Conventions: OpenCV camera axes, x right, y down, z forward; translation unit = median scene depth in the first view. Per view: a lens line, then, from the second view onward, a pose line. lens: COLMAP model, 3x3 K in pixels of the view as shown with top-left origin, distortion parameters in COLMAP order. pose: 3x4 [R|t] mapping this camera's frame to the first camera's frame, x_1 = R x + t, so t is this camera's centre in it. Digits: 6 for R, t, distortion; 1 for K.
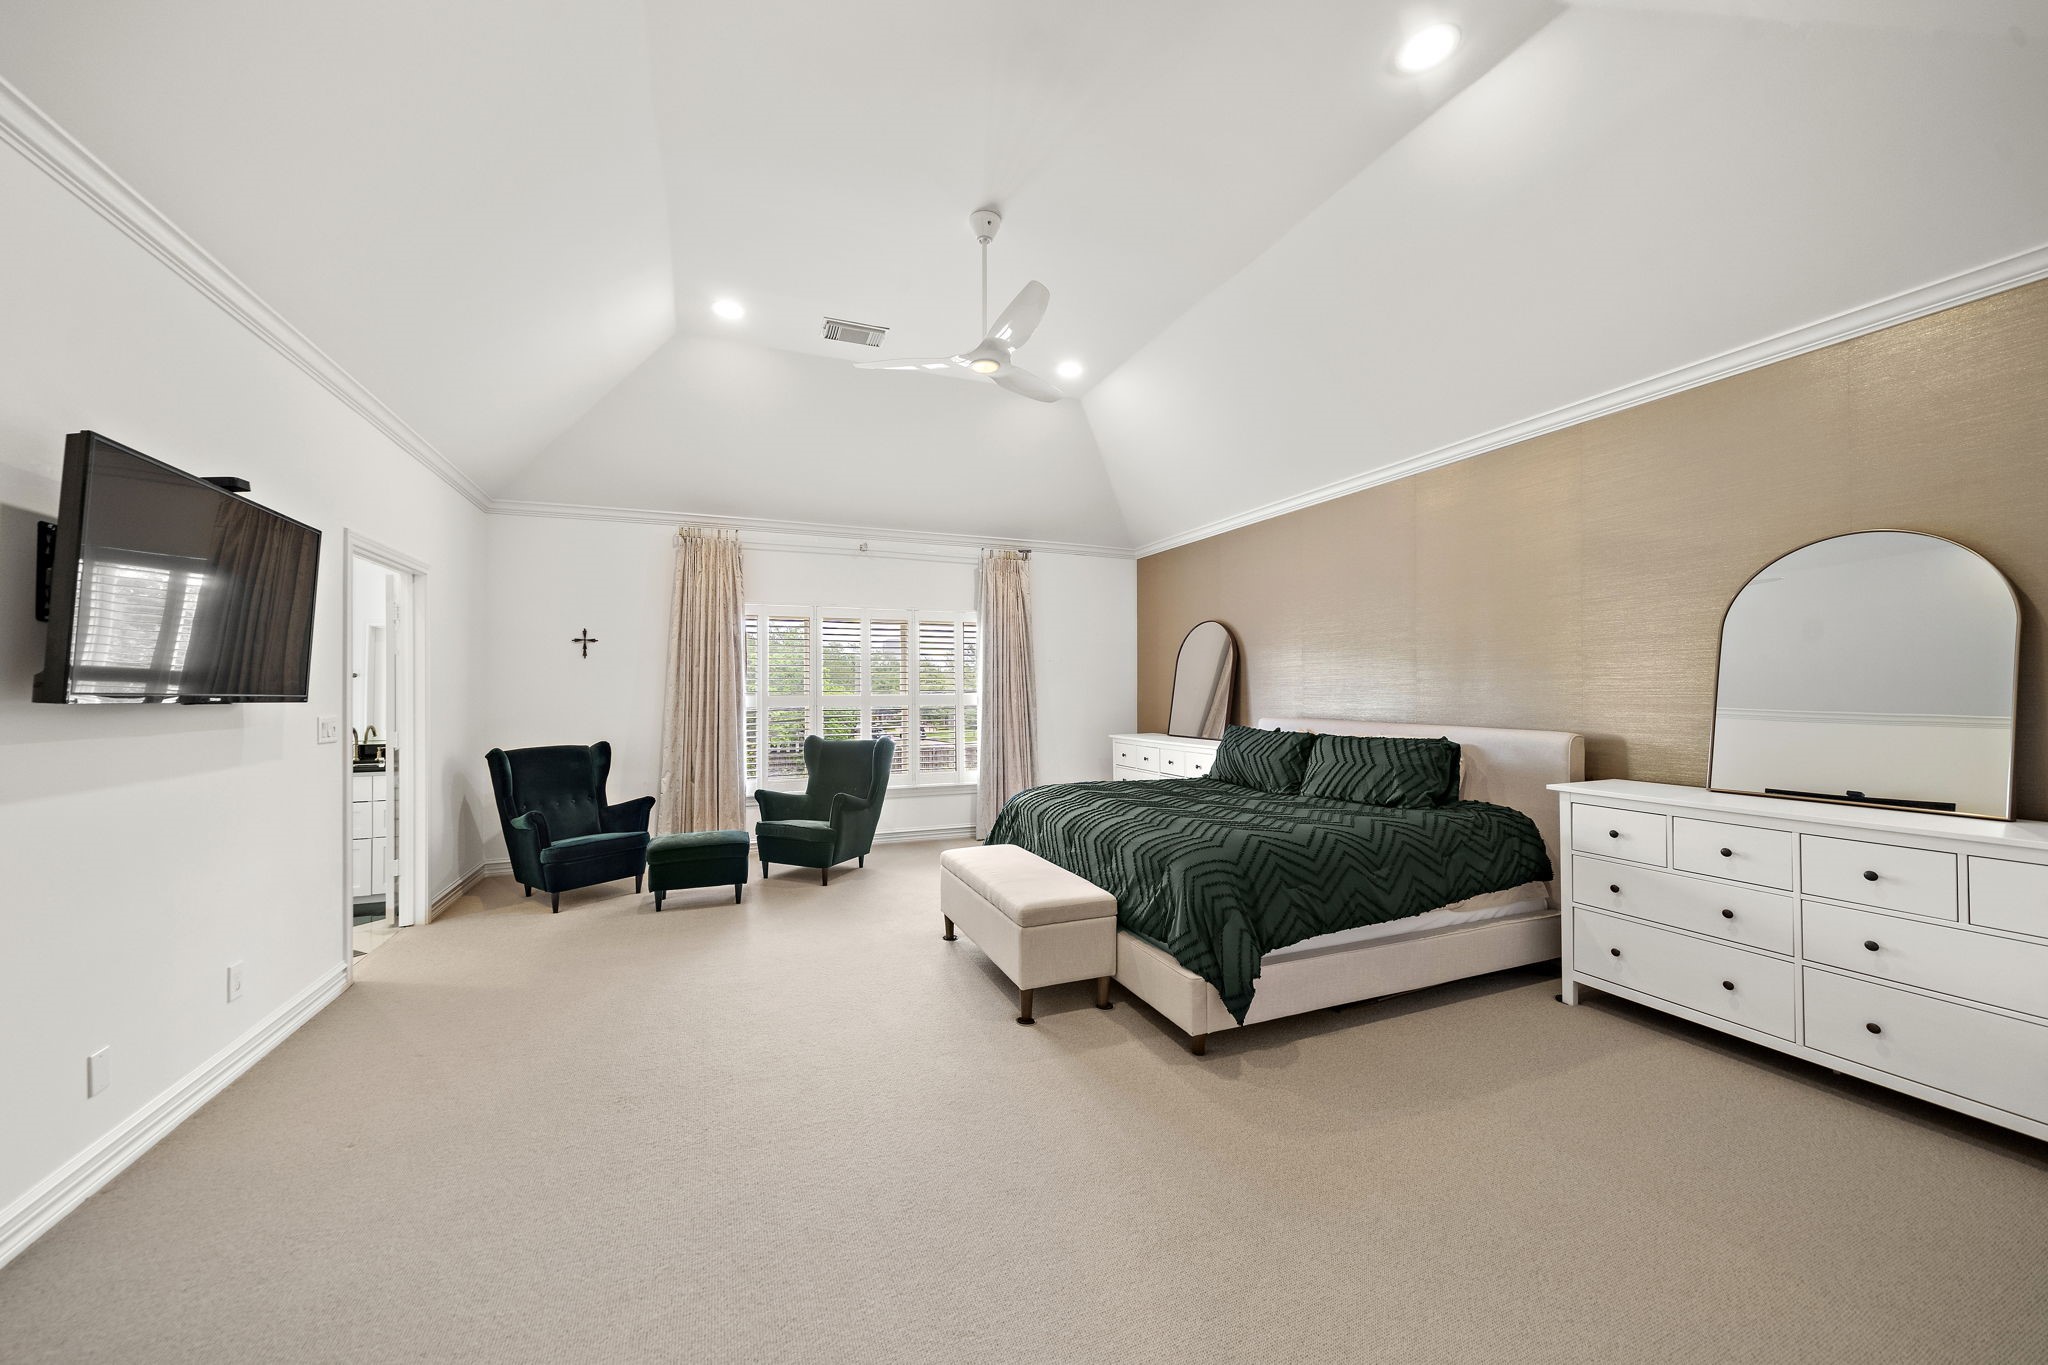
lens RADIAL K [[719.9, 0, 1024.7], [0, 719.9, 688.1], [0, 0, 1]] dist [-0.005348, 0.000596]
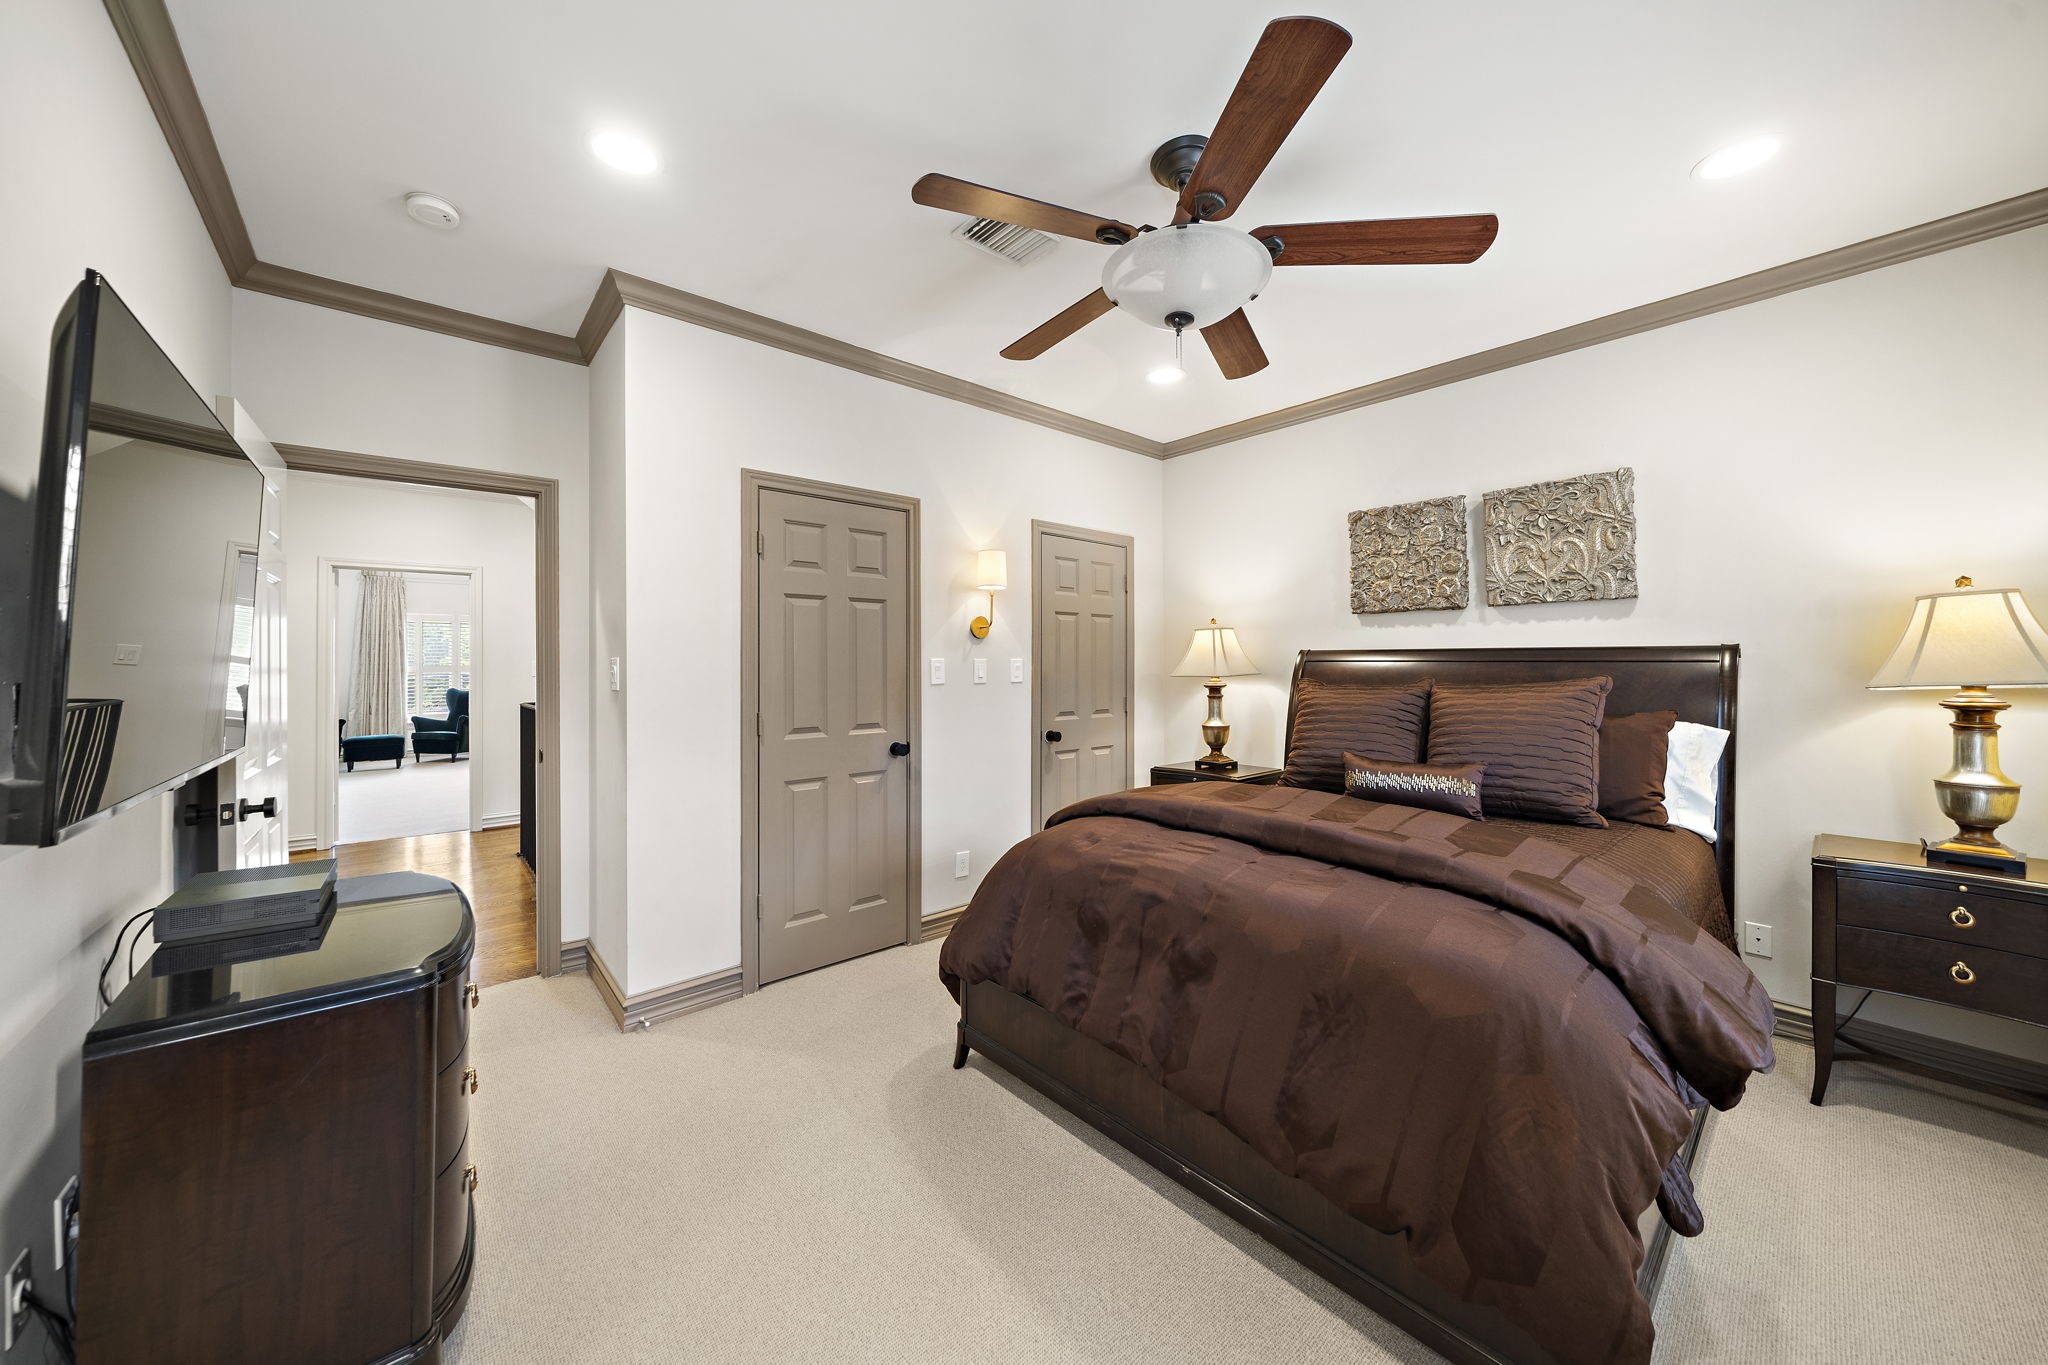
lens RADIAL K [[708.6, 0, 1022.0], [0, 708.6, 663.7], [0, 0, 1]] dist [-0.000195, -0.000016]
pose [[0.951129, 0.001947, 0.308787, 0.561323], [-0.002859, 0.999993, 0.002500, -0.003026], [-0.308780, -0.003261, 0.951128, -1.232997]]
